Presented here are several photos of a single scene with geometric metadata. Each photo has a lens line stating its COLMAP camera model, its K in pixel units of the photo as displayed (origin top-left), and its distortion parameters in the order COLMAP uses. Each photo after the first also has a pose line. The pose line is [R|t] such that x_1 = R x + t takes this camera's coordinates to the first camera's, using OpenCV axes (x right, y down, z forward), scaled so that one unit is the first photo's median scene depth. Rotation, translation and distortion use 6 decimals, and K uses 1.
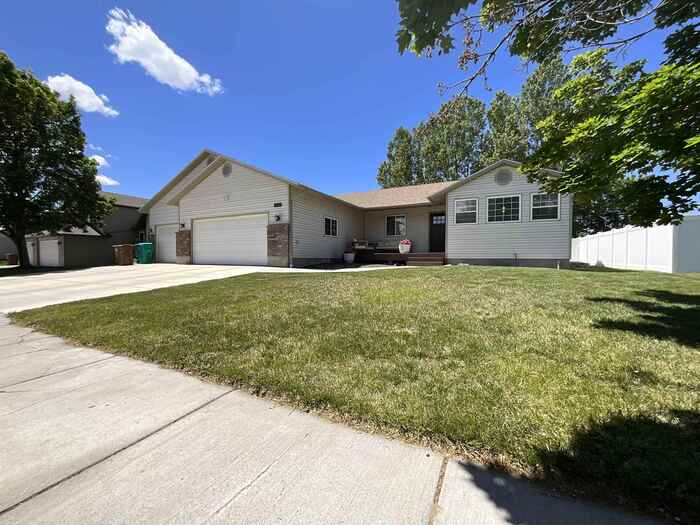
lens RADIAL K [[280.2, 0, 350.3], [0, 280.2, 262.6], [0, 0, 1]] dist [0.001786, -0.000839]
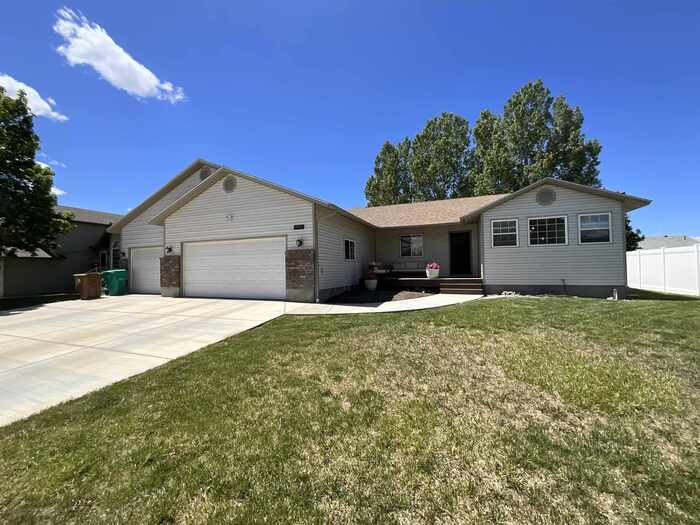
lens RADIAL K [[280.2, 0, 347.4], [0, 280.2, 262.0], [0, 0, 1]] dist [0.001786, -0.000839]
pose [[0.994346, -0.014855, 0.105147, -0.143298], [0.019400, 0.998915, -0.042341, -0.044179], [-0.104404, 0.044141, 0.993555, 0.110232]]
